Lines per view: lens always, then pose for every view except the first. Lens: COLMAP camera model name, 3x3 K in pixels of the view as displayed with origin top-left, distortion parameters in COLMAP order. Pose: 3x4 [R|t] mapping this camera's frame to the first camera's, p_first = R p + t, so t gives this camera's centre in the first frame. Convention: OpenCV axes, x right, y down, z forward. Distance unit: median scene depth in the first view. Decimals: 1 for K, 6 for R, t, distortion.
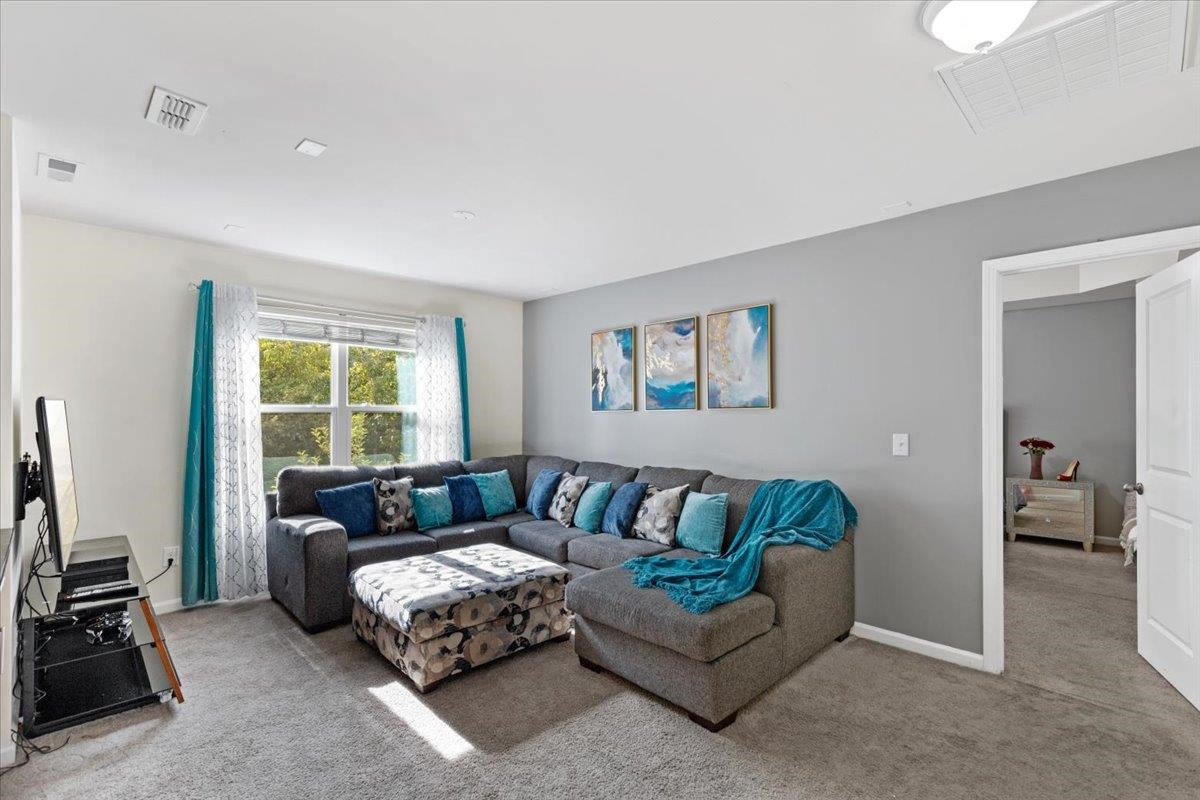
lens RADIAL K [[547.4, 0, 606.6], [0, 547.4, 410.9], [0, 0, 1]] dist [0.004713, 0.000313]
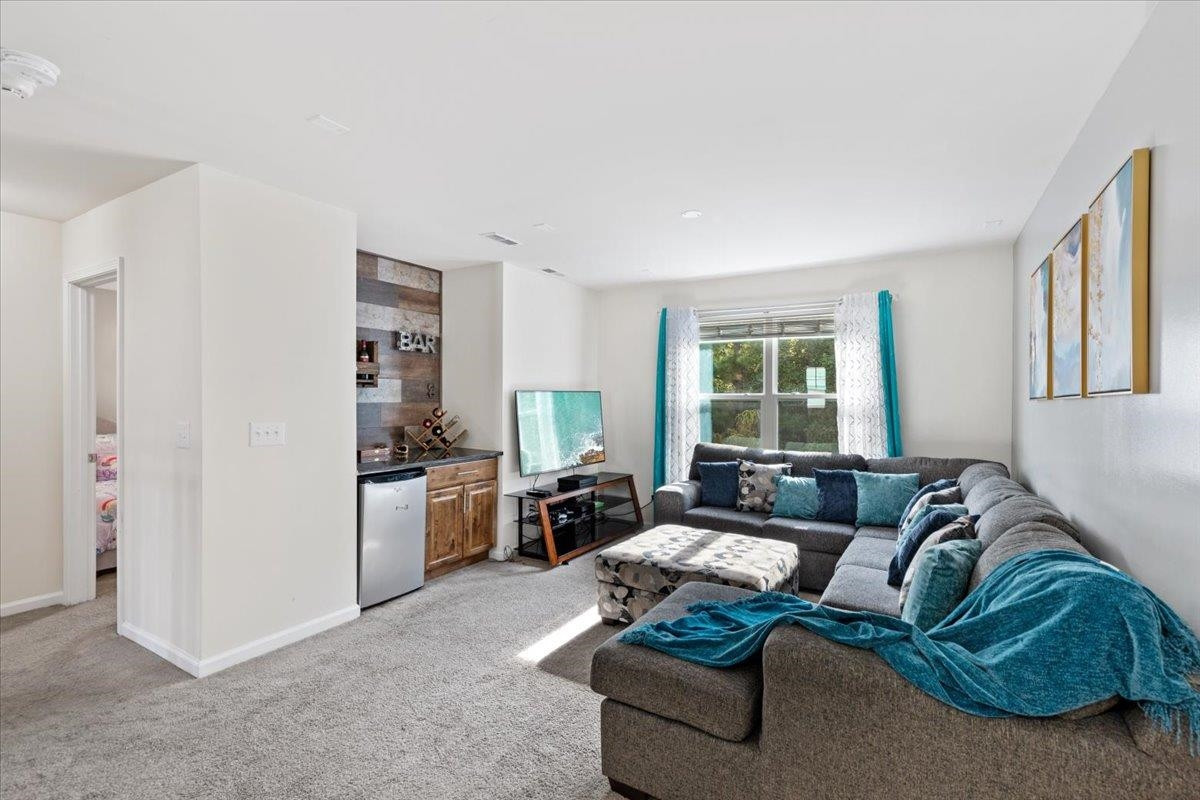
lens RADIAL K [[547.4, 0, 607.6], [0, 547.4, 397.0], [0, 0, 1]] dist [0.004713, 0.000313]
pose [[0.236691, -0.002167, -0.971582, 0.679354], [-0.002767, 0.999992, -0.002904, 0.001687], [0.971581, 0.003376, 0.236684, 0.545295]]
